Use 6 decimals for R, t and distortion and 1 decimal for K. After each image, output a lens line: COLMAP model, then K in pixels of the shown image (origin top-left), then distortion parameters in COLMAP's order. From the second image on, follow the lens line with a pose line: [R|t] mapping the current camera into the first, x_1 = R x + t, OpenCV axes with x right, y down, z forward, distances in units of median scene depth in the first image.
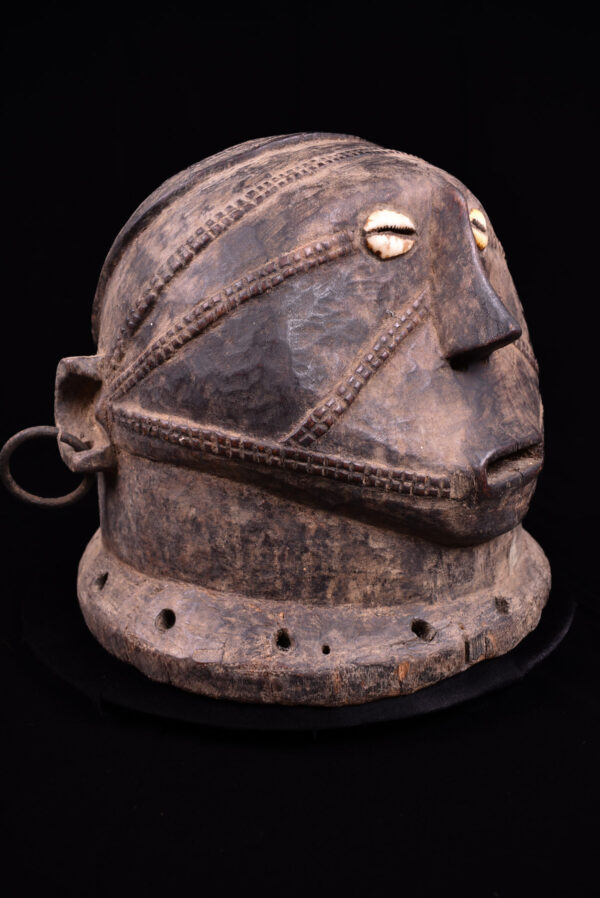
lens RADIAL K [[691.5, 0, 300.0], [0, 691.5, 449.0], [0, 0, 1]] dist [-0.109364, -0.002846]
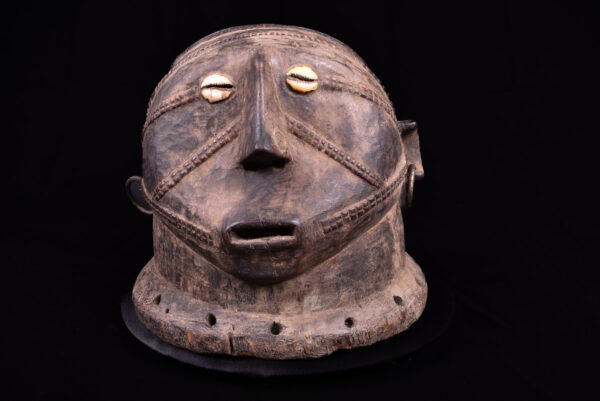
lens RADIAL K [[462.0, 0, 300.0], [0, 462.0, 200.5], [0, 0, 1]] dist [-0.109364, -0.002846]
pose [[0.744625, 0.151774, -0.649999, 1.067367], [-0.152908, 0.986696, 0.055224, -0.129177], [0.649733, 0.058269, 0.757926, 0.274822]]
